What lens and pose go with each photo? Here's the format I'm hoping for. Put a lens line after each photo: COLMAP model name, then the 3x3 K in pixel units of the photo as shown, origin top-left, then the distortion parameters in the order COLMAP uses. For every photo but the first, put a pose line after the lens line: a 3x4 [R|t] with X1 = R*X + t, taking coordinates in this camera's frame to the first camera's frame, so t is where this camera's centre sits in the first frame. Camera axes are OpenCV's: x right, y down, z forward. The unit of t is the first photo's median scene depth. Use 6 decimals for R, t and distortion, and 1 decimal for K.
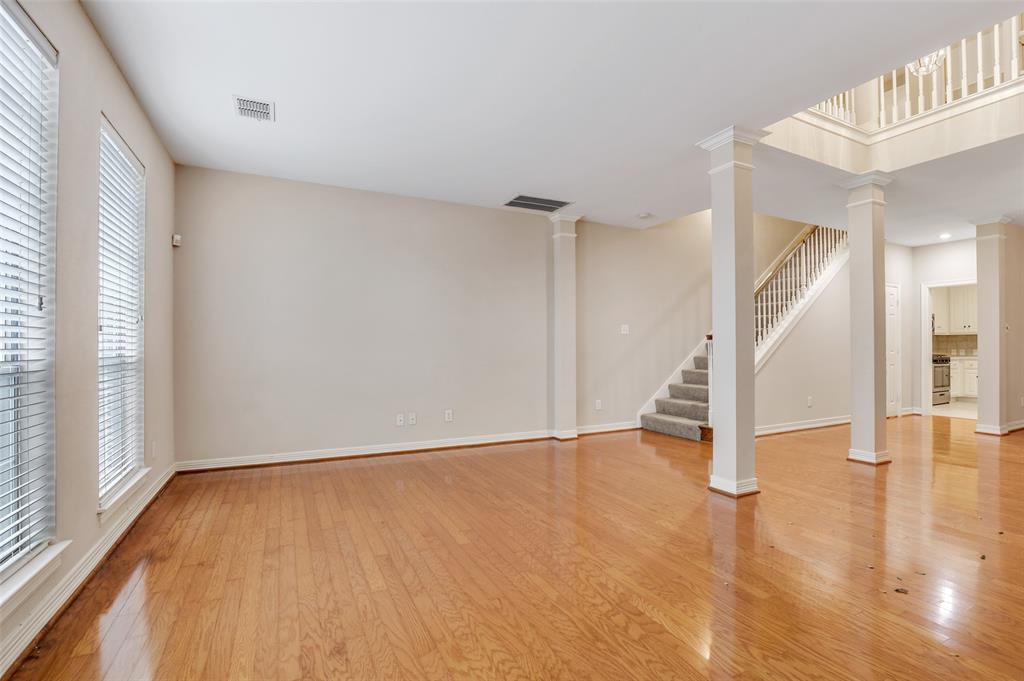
lens RADIAL K [[468.5, 0, 515.3], [0, 468.5, 347.4], [0, 0, 1]] dist [-0.001091, 0.000084]
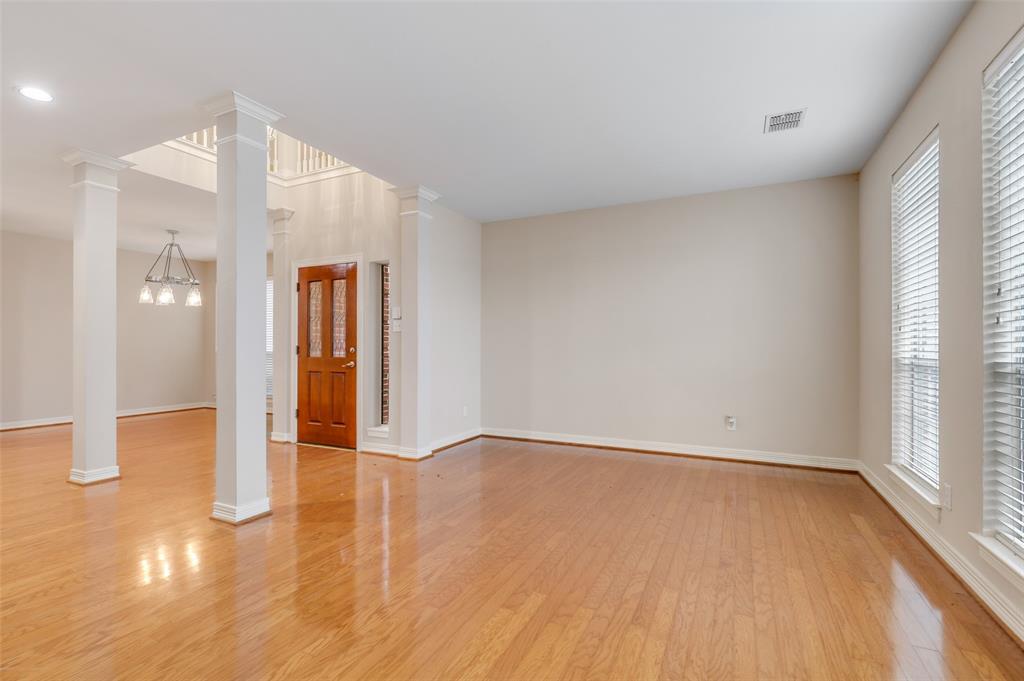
lens RADIAL K [[468.5, 0, 515.3], [0, 468.5, 347.4], [0, 0, 1]] dist [-0.001091, 0.000084]
pose [[-0.613555, 0.002508, 0.789648, -0.772629], [0.001517, 0.999997, -0.001998, -0.002271], [-0.789650, -0.000028, -0.613557, 1.652588]]
